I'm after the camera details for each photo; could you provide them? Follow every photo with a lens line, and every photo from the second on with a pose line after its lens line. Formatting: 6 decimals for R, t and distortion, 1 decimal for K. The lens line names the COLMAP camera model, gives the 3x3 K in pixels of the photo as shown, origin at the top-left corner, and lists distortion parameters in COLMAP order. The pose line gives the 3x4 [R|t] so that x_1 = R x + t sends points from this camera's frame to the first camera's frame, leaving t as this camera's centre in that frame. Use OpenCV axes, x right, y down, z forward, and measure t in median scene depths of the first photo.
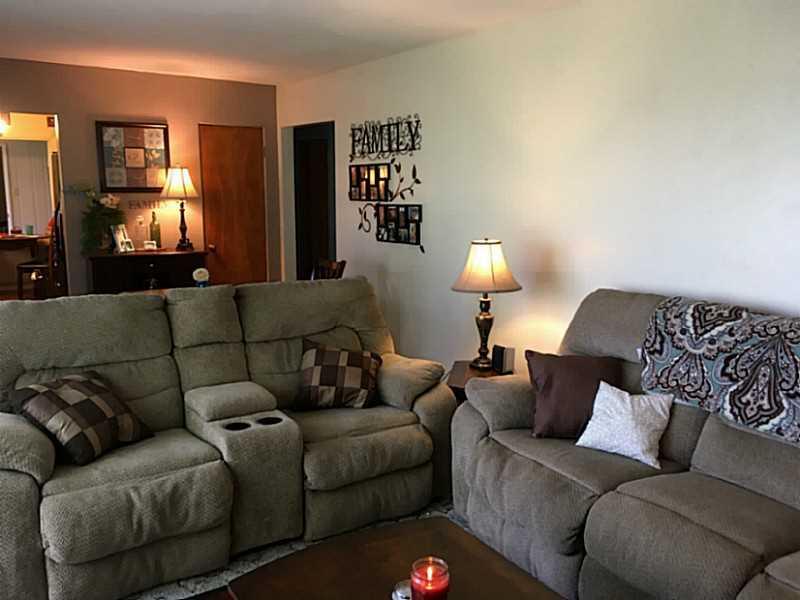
lens RADIAL K [[683.0, 0, 400.5], [0, 683.0, 301.8], [0, 0, 1]] dist [0.018849, -0.011467]
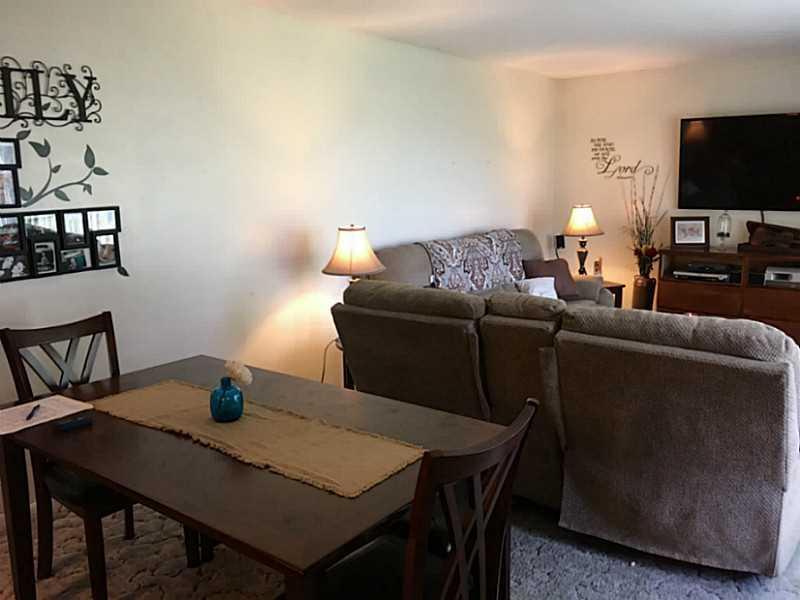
lens RADIAL K [[683.0, 0, 397.8], [0, 683.0, 296.7], [0, 0, 1]] dist [0.018849, -0.011467]
pose [[-0.334837, -0.169957, 0.926822, -0.688285], [0.159634, 0.959150, 0.233557, -0.166731], [-0.928656, 0.226155, -0.294028, 0.942343]]
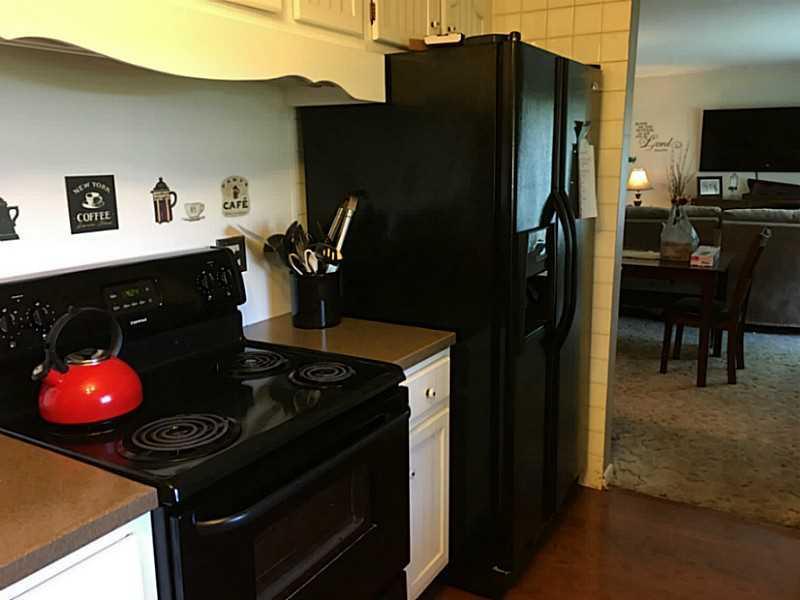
lens RADIAL K [[683.0, 0, 403.0], [0, 683.0, 302.4], [0, 0, 1]] dist [0.018849, -0.011467]
pose [[-0.446915, -0.197632, 0.872473, -1.199769], [0.147571, 0.945643, 0.289798, -0.332755], [-0.882321, 0.258267, -0.393457, 2.015138]]
